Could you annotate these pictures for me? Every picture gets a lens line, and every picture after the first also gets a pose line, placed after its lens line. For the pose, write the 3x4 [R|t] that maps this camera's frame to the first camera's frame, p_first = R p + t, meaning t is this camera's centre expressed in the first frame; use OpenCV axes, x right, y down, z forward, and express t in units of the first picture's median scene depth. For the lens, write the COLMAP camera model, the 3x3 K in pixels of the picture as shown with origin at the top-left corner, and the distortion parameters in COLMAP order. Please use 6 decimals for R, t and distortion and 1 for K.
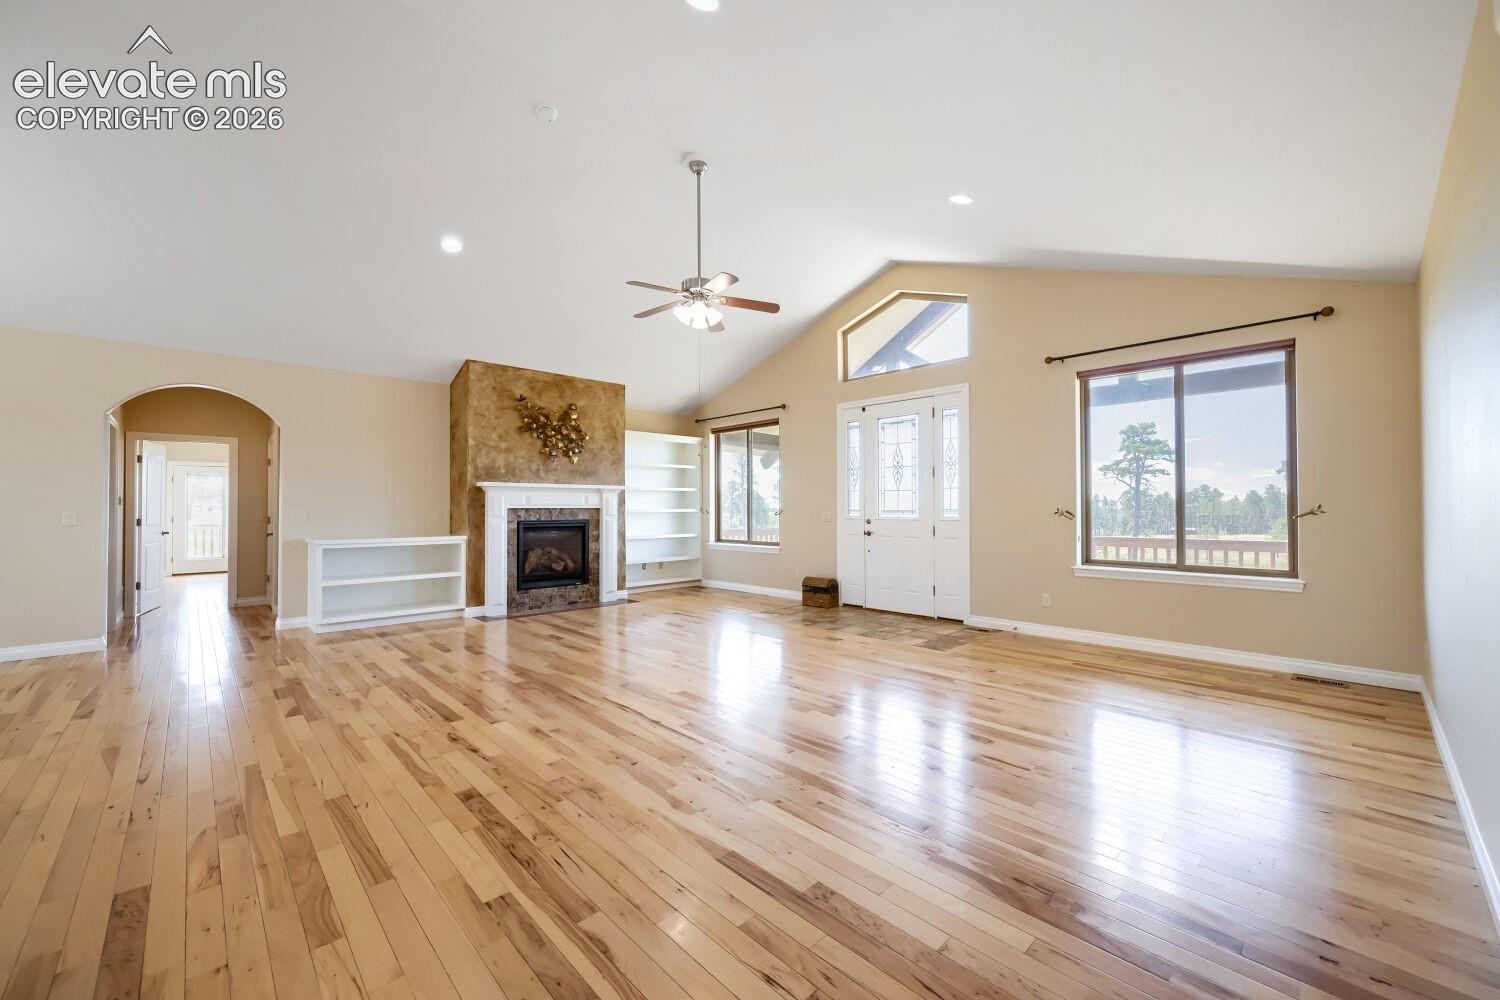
lens RADIAL K [[585.2, 0, 757.9], [0, 585.2, 500.6], [0, 0, 1]] dist [-0.000340, 0.000121]
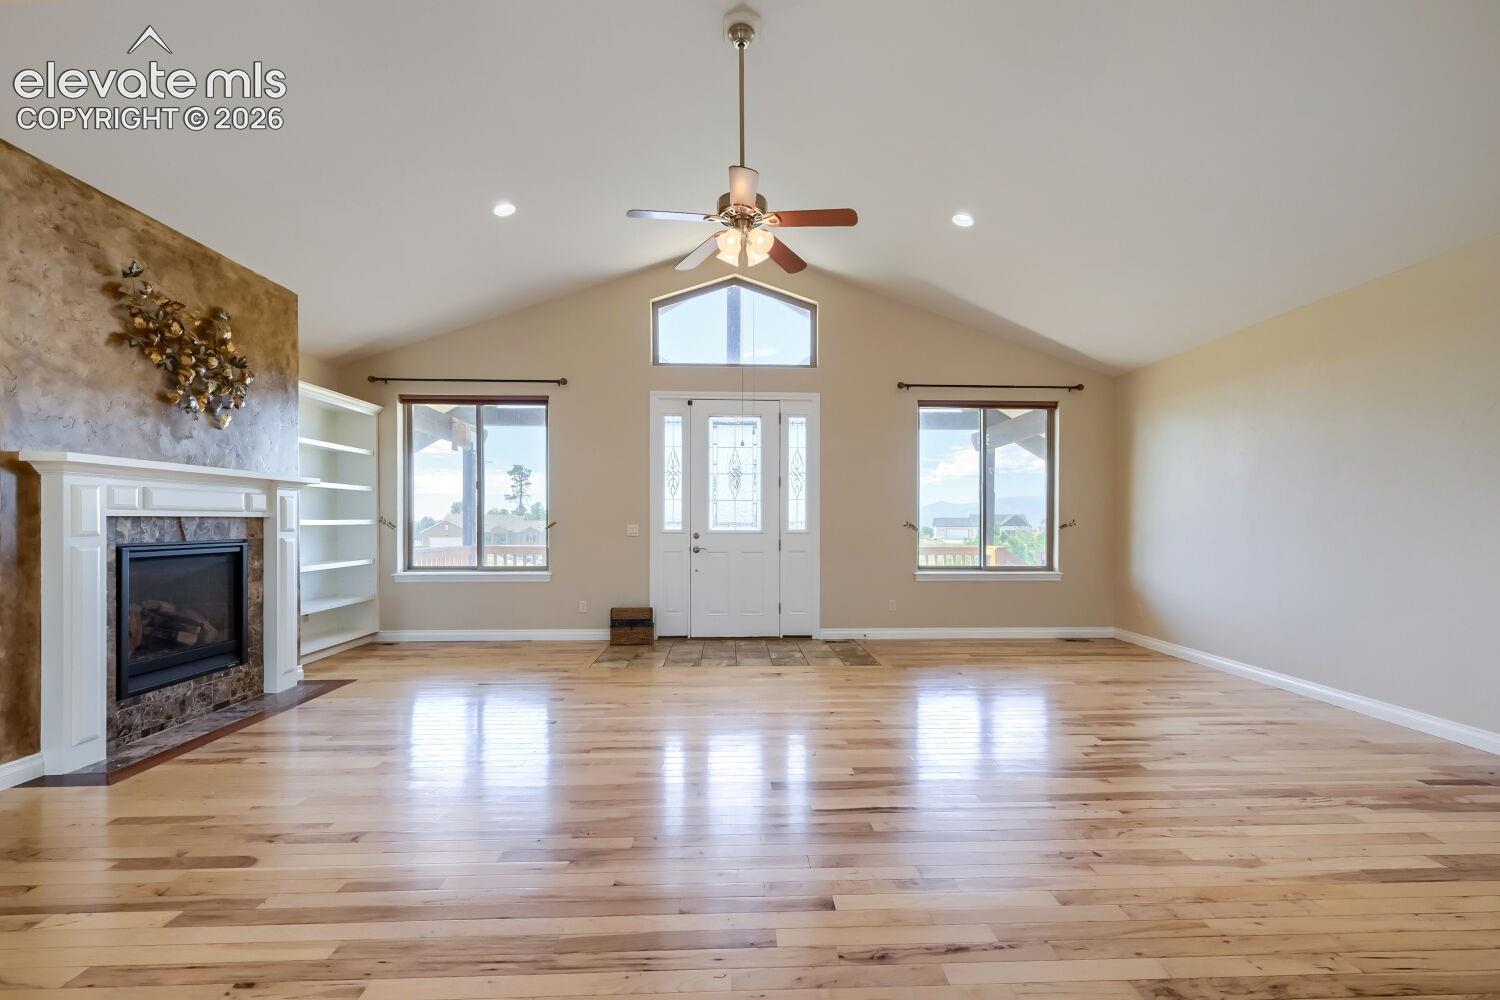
lens RADIAL K [[643.2, 0, 754.9], [0, 643.2, 524.3], [0, 0, 1]] dist [-0.001963, -0.000293]
pose [[0.666332, 0.000579, 0.745655, -0.442558], [-0.013852, 0.999837, 0.011602, 0.006716], [-0.745526, -0.018060, 0.666232, 0.306899]]
